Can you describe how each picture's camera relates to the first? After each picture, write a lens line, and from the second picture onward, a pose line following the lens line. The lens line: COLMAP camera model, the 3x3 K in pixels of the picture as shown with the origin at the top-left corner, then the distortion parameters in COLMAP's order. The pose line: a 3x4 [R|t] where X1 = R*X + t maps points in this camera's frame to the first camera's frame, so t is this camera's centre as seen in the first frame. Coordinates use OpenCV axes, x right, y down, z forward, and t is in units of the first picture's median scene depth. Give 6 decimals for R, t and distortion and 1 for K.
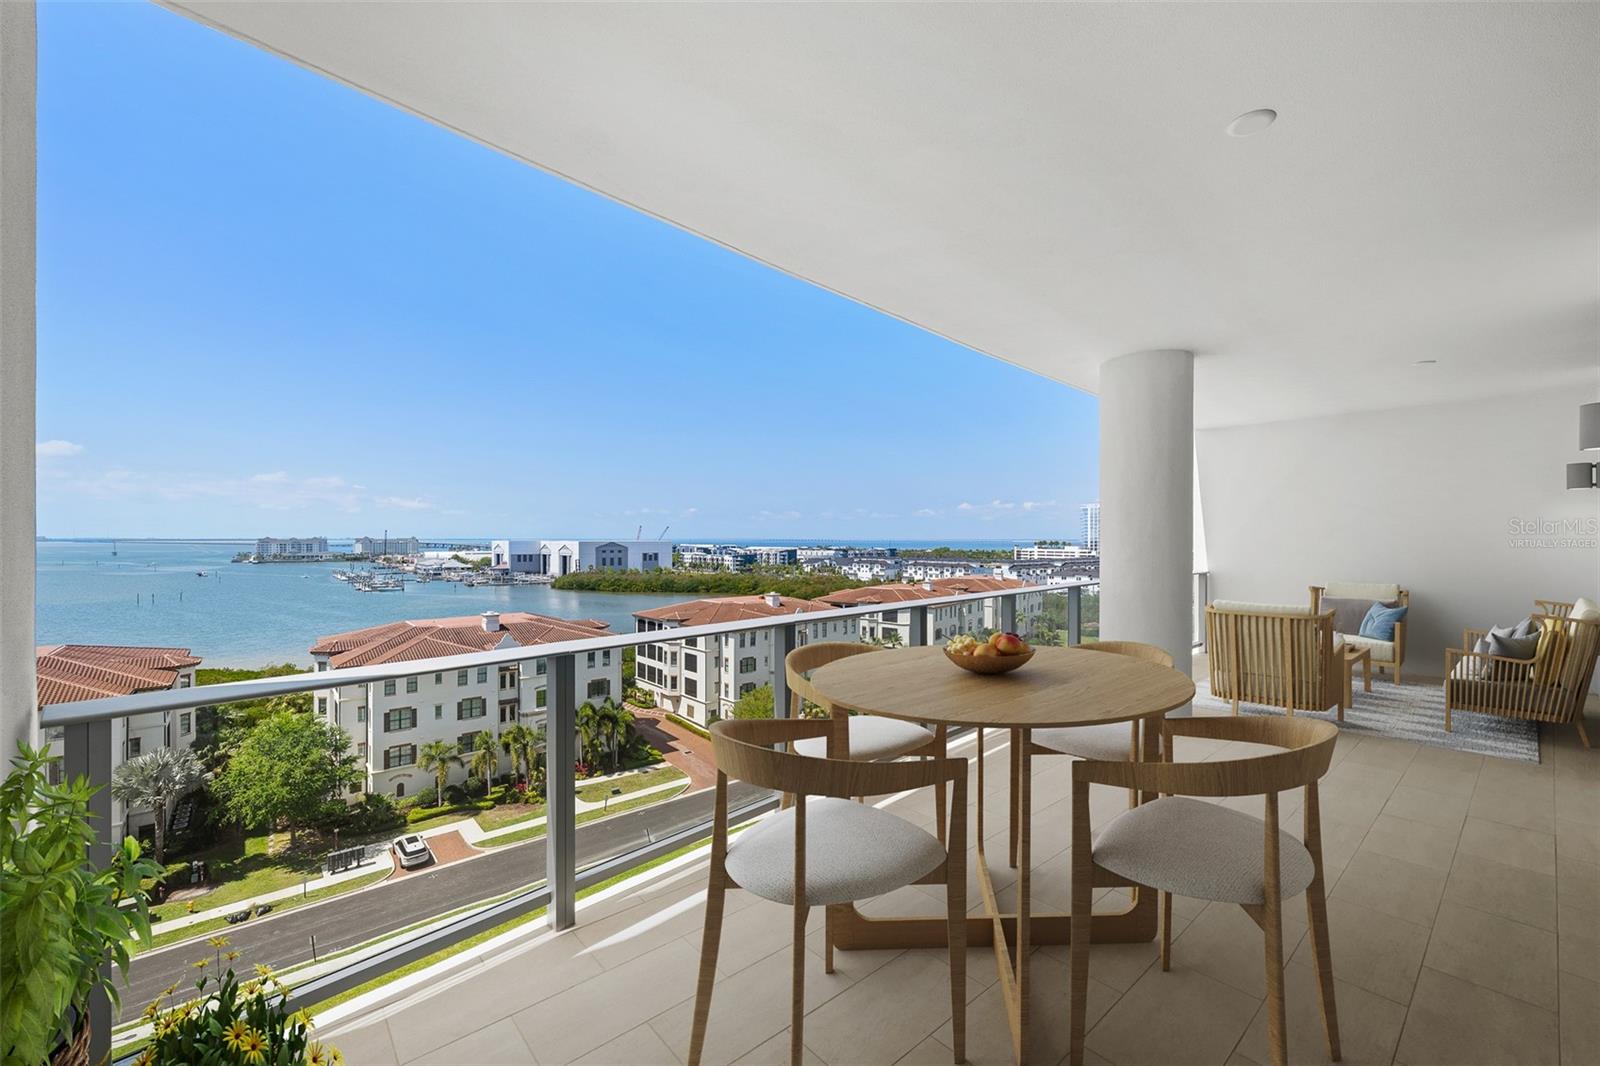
lens RADIAL K [[643.5, 0, 798.8], [0, 643.5, 530.4], [0, 0, 1]] dist [0.001666, -0.000037]
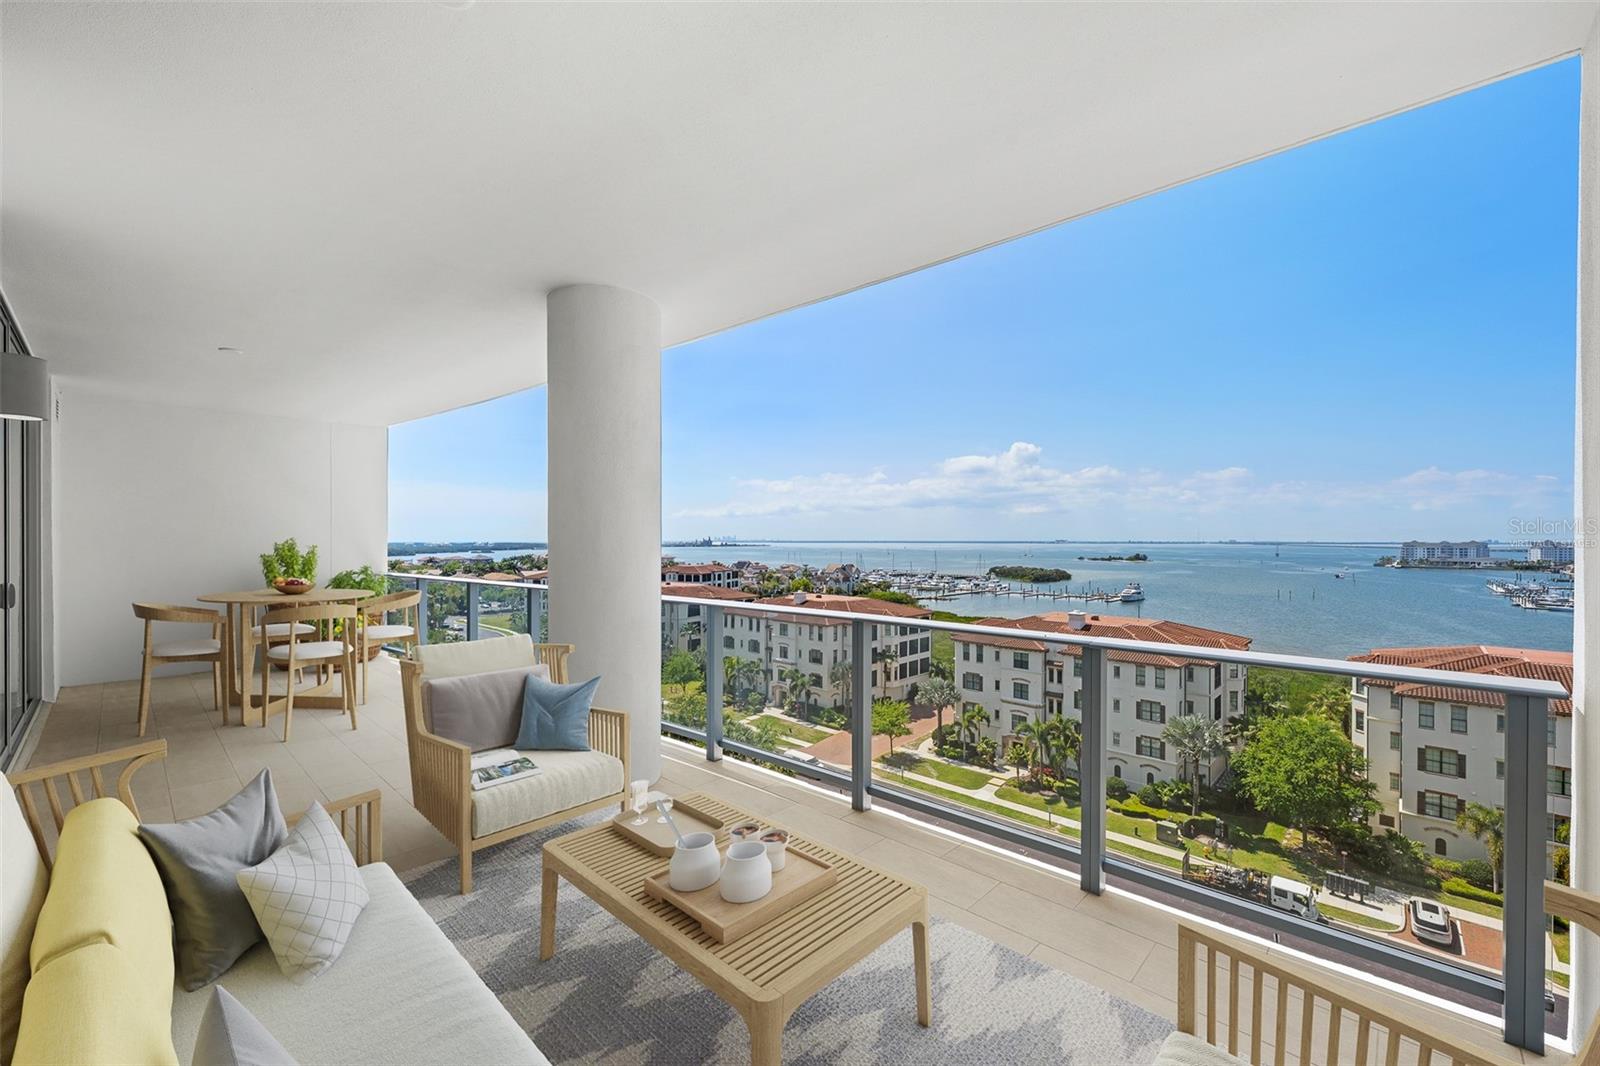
lens RADIAL K [[643.5, 0, 797.5], [0, 643.5, 545.5], [0, 0, 1]] dist [0.001666, -0.000037]
pose [[0.112306, 0.008749, -0.993635, 0.115536], [0.009209, 0.999909, 0.009845, 0.002666], [0.993631, -0.010256, 0.112215, 0.106161]]
